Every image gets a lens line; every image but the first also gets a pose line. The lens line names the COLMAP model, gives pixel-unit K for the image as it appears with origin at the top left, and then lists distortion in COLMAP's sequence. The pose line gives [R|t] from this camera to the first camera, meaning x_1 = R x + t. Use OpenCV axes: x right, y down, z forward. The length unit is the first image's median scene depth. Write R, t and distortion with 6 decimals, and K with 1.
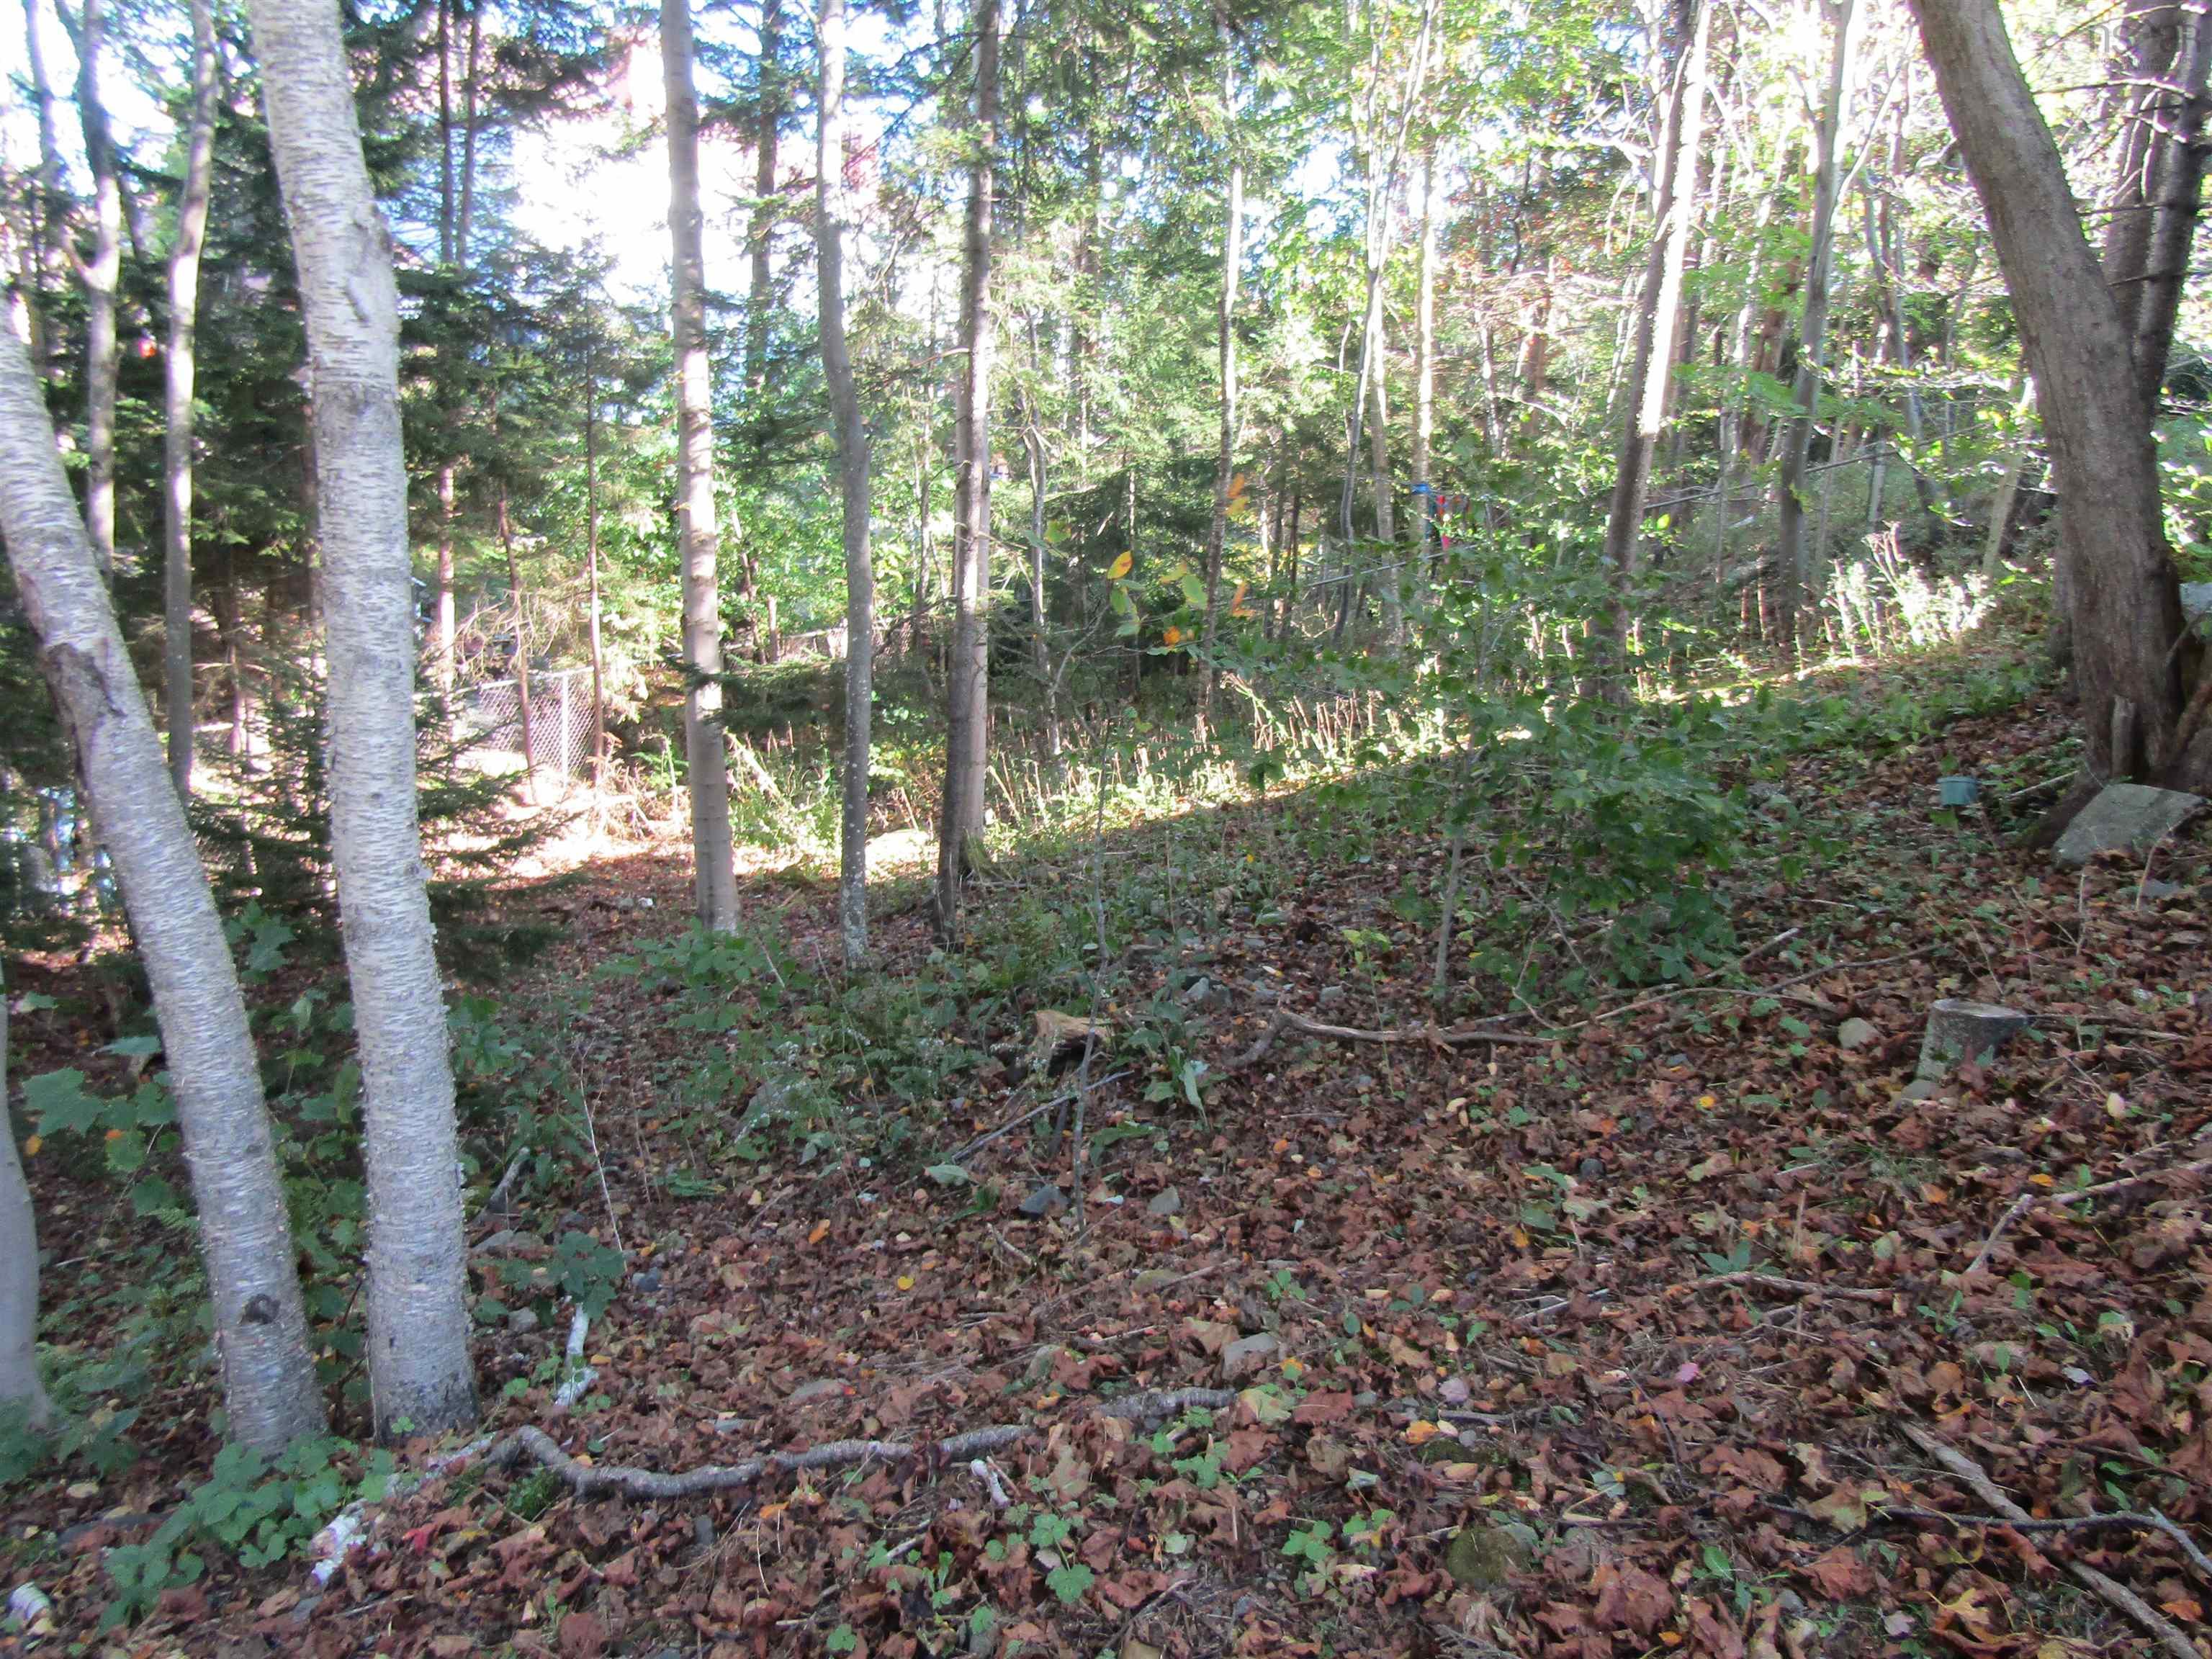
lens RADIAL K [[1566.3, 0, 1110.6], [0, 1566.3, 828.5], [0, 0, 1]] dist [0.001102, -0.001614]
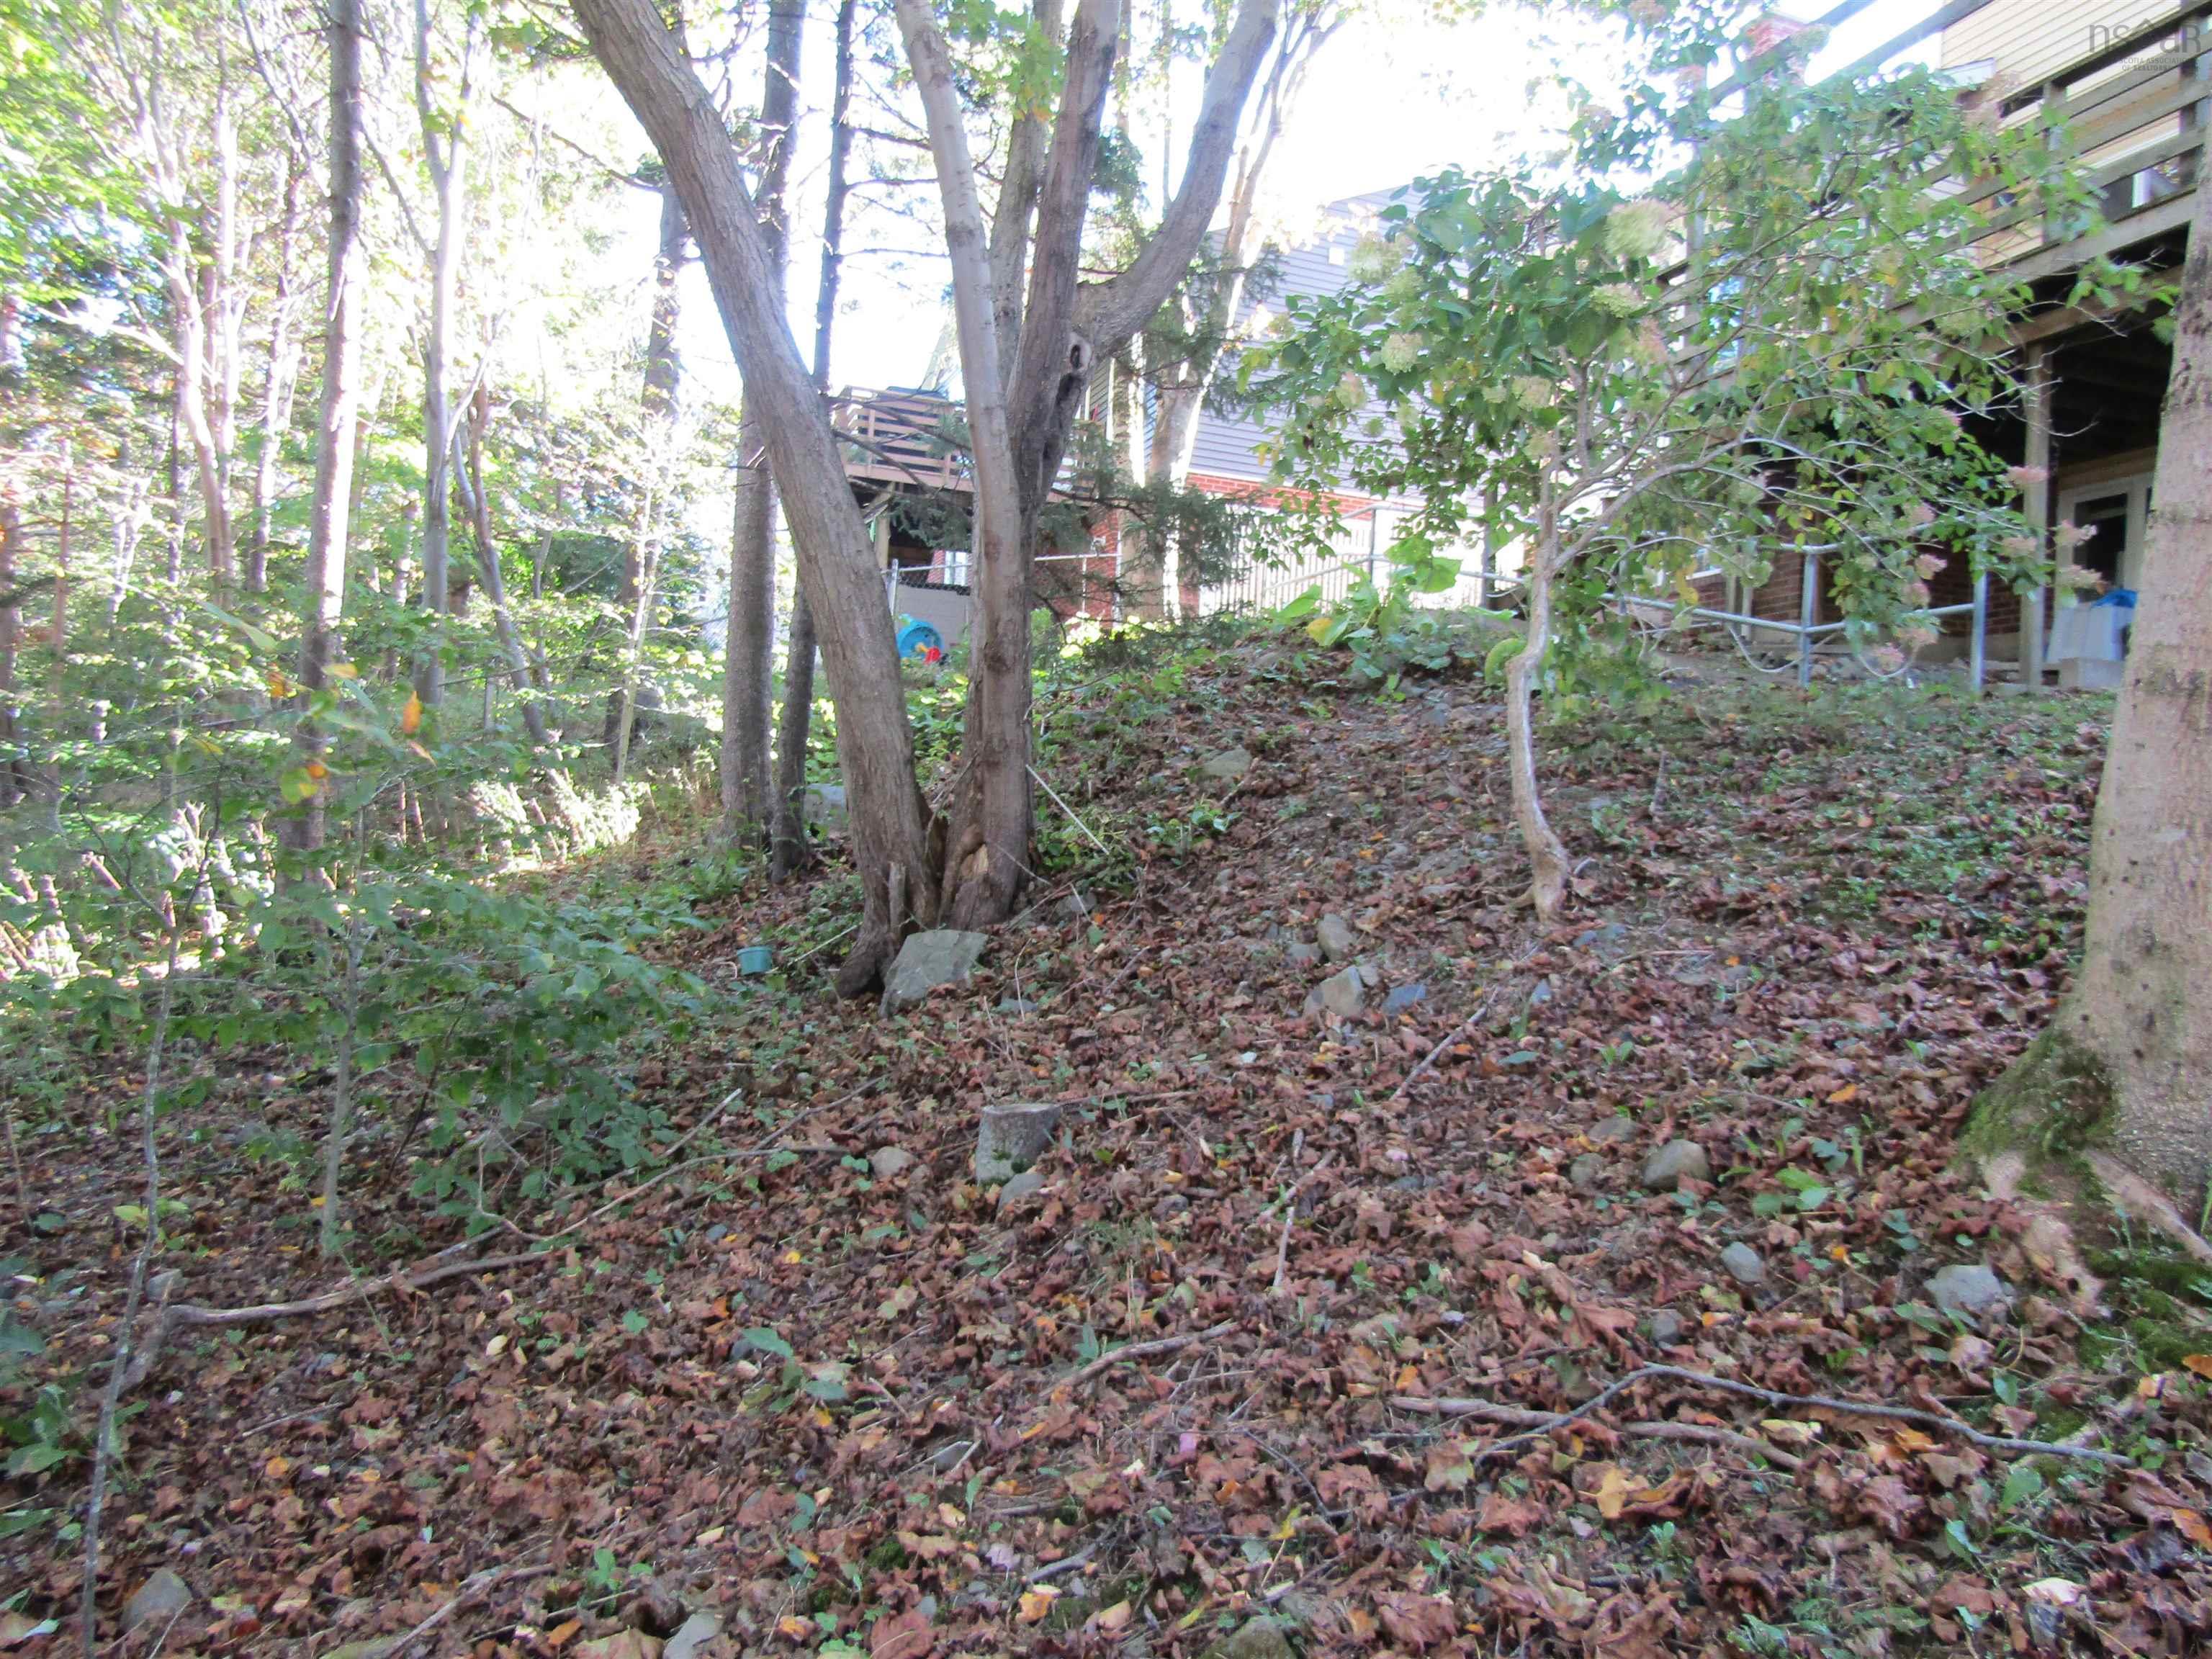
lens RADIAL K [[1566.3, 0, 1108.4], [0, 1566.3, 828.7], [0, 0, 1]] dist [0.001102, -0.001614]
pose [[0.605087, -0.012643, 0.796059, -0.545376], [0.132960, 0.987437, -0.085380, 0.035486], [-0.784978, 0.157506, 0.599167, 0.411490]]
